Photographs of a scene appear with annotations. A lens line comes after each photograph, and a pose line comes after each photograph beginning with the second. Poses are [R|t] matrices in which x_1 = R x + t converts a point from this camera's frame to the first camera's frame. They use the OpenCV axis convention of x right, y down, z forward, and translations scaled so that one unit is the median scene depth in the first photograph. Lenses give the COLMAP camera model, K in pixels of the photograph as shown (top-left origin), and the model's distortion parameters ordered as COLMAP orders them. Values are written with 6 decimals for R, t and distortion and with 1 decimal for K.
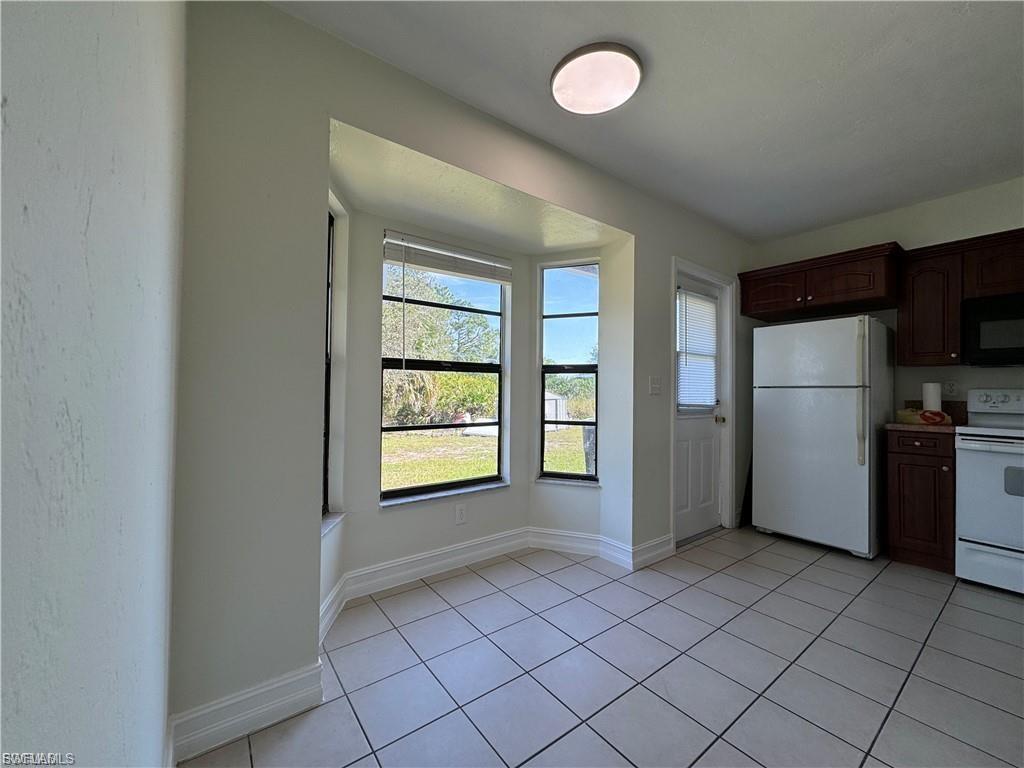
lens RADIAL K [[408.5, 0, 515.3], [0, 408.5, 385.8], [0, 0, 1]] dist [0.001747, 0.000066]
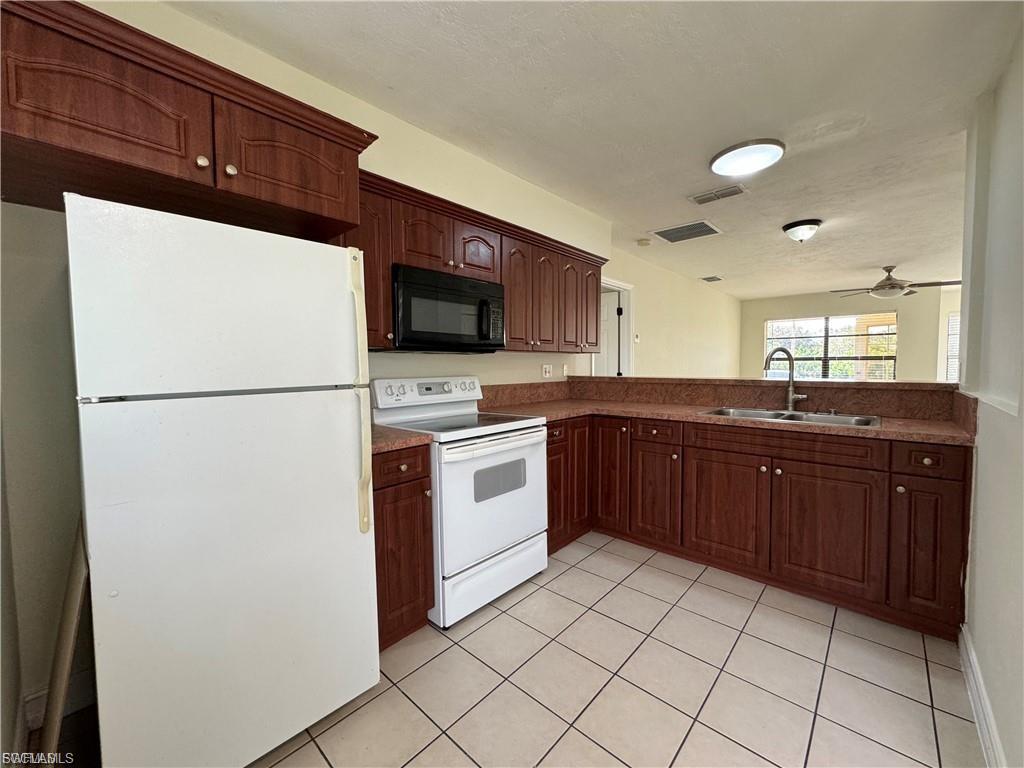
lens RADIAL K [[408.5, 0, 515.1], [0, 408.5, 381.6], [0, 0, 1]] dist [0.001747, 0.000066]
pose [[-0.189399, -0.054932, 0.980362, 0.296573], [-0.007151, 0.998485, 0.054566, -0.034003], [-0.981874, 0.003324, -0.189505, 0.916300]]
